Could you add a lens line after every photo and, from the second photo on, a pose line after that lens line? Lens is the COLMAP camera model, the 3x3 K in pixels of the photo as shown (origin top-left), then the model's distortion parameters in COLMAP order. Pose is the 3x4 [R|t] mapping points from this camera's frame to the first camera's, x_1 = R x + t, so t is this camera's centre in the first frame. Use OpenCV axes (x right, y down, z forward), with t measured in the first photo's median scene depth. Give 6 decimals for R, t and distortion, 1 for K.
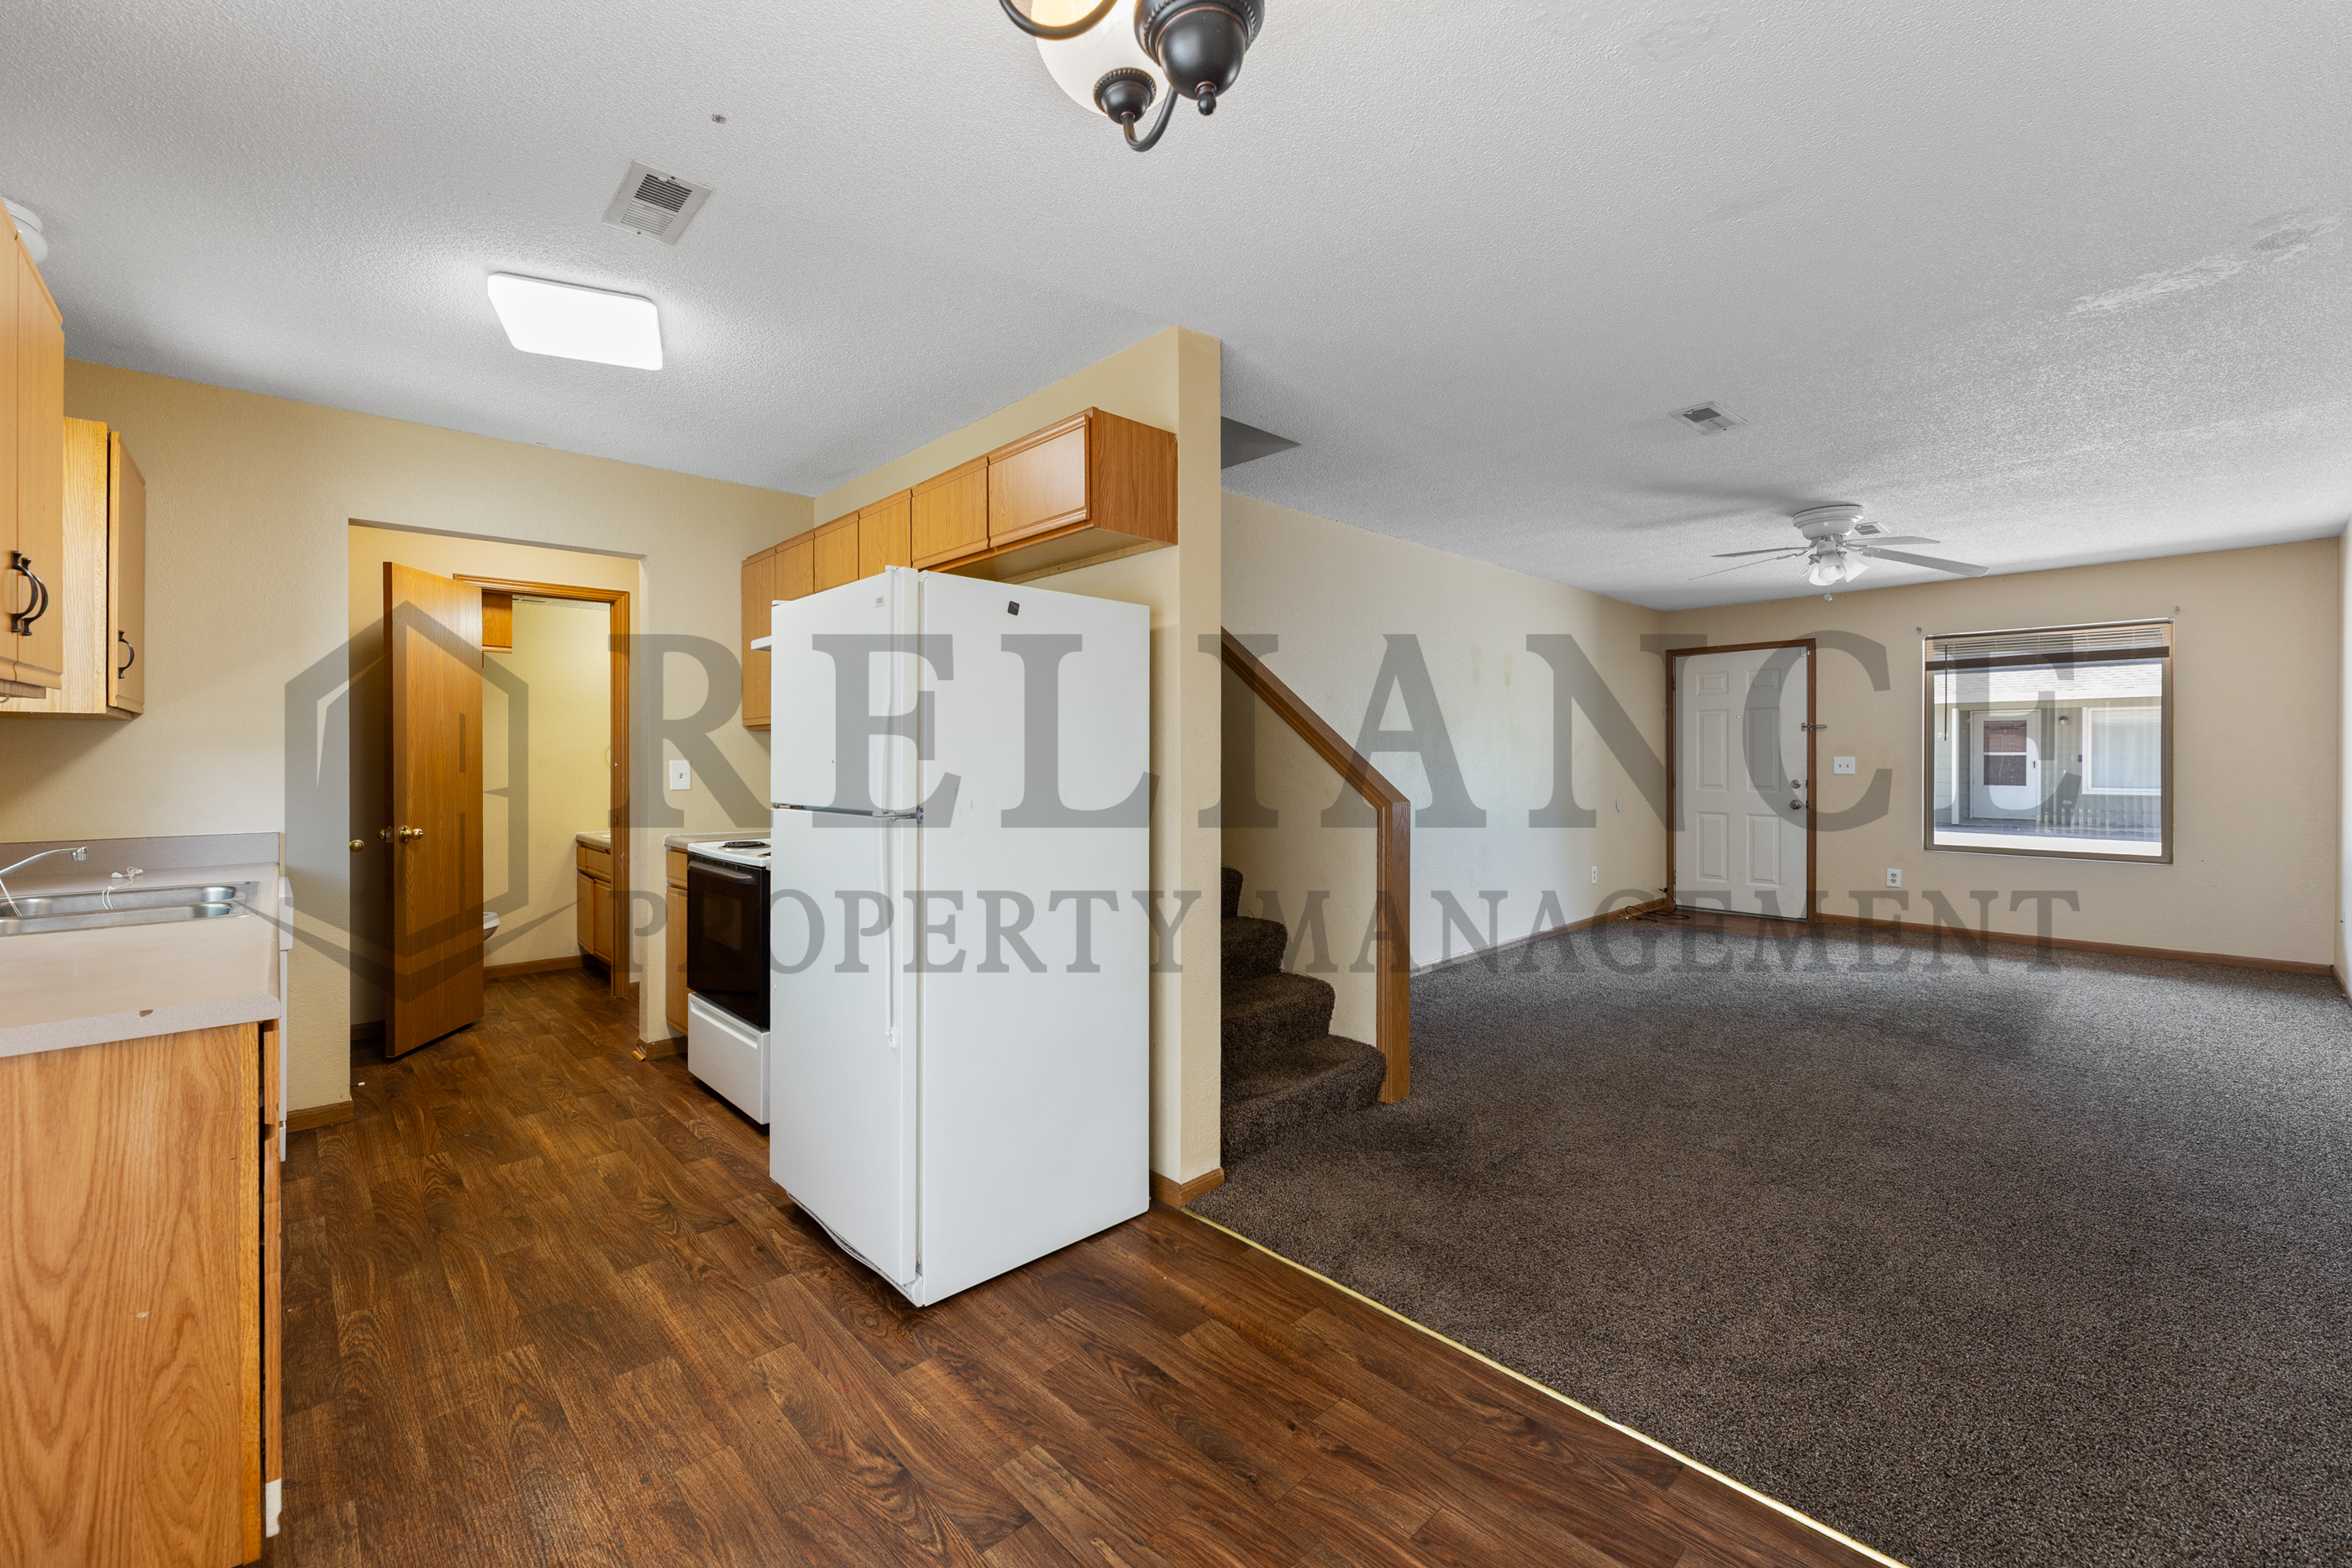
lens RADIAL K [[971.6, 0, 1169.0], [0, 971.6, 773.7], [0, 0, 1]] dist [-0.000863, 0.001279]
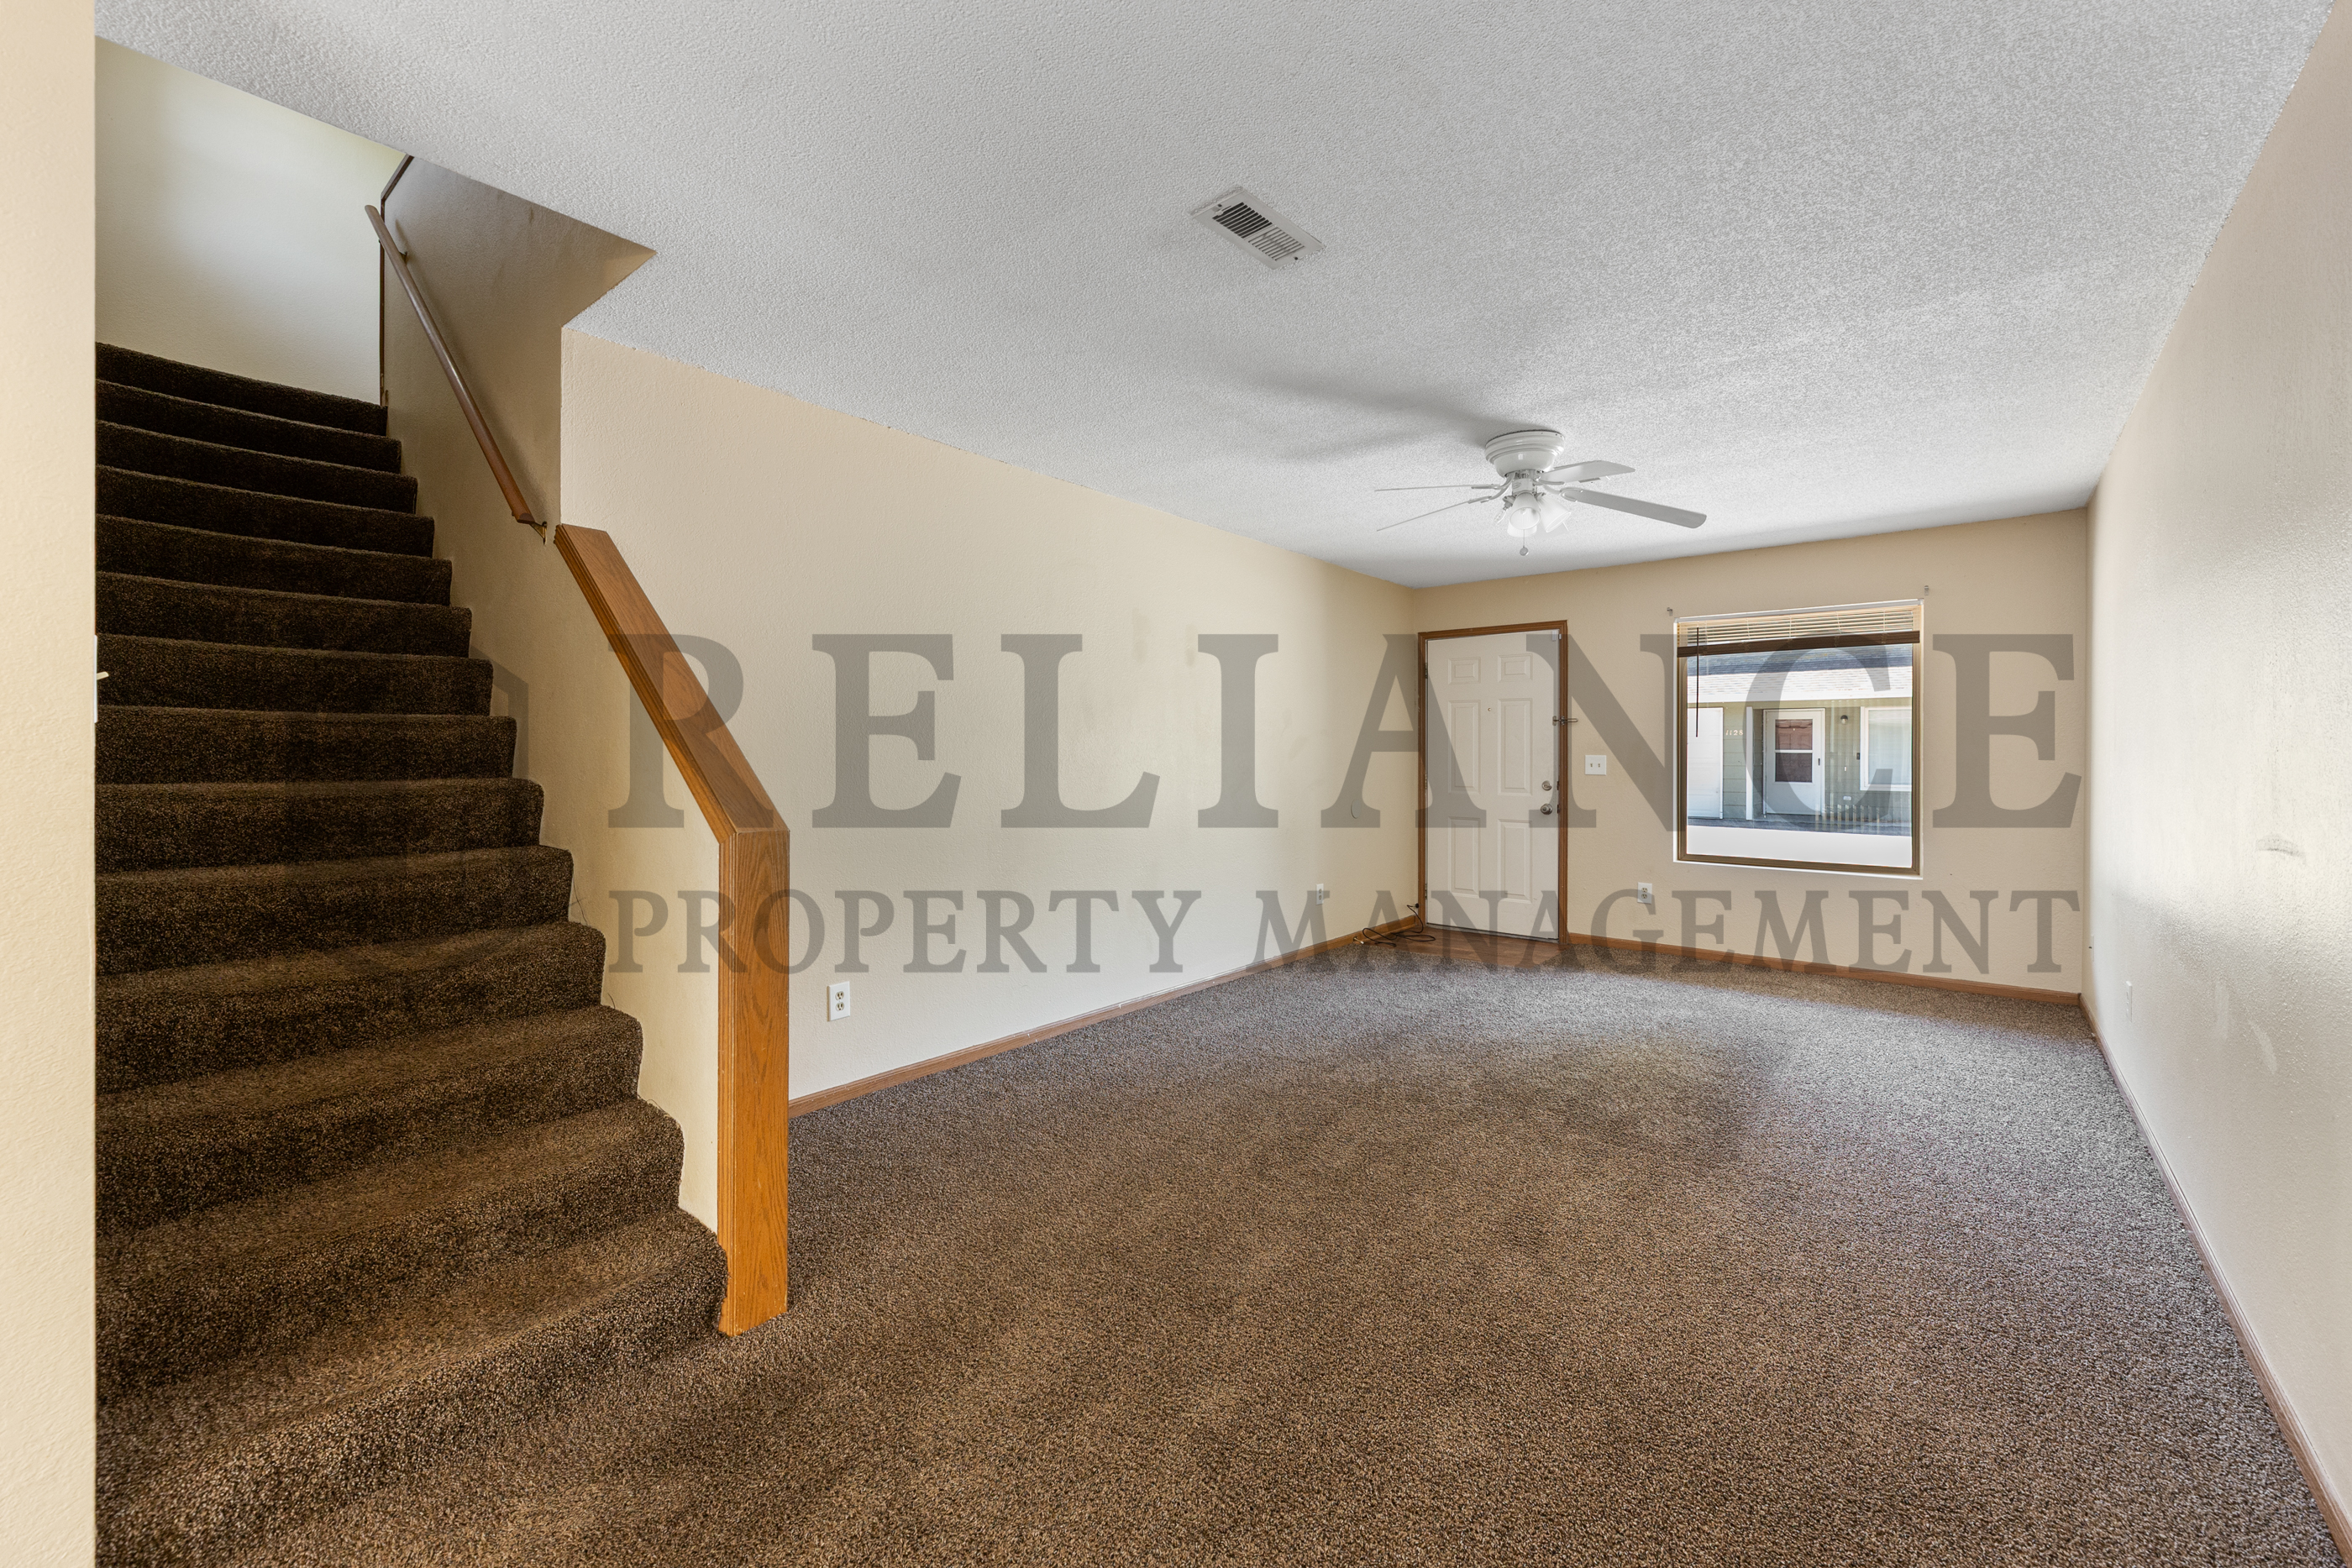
lens RADIAL K [[971.6, 0, 1177.0], [0, 971.6, 770.1], [0, 0, 1]] dist [-0.000863, 0.001279]
pose [[0.990998, 0.000806, 0.133874, 0.291340], [-0.000983, 0.999999, 0.001259, -0.006403], [-0.133872, -0.001380, 0.990998, 0.258914]]
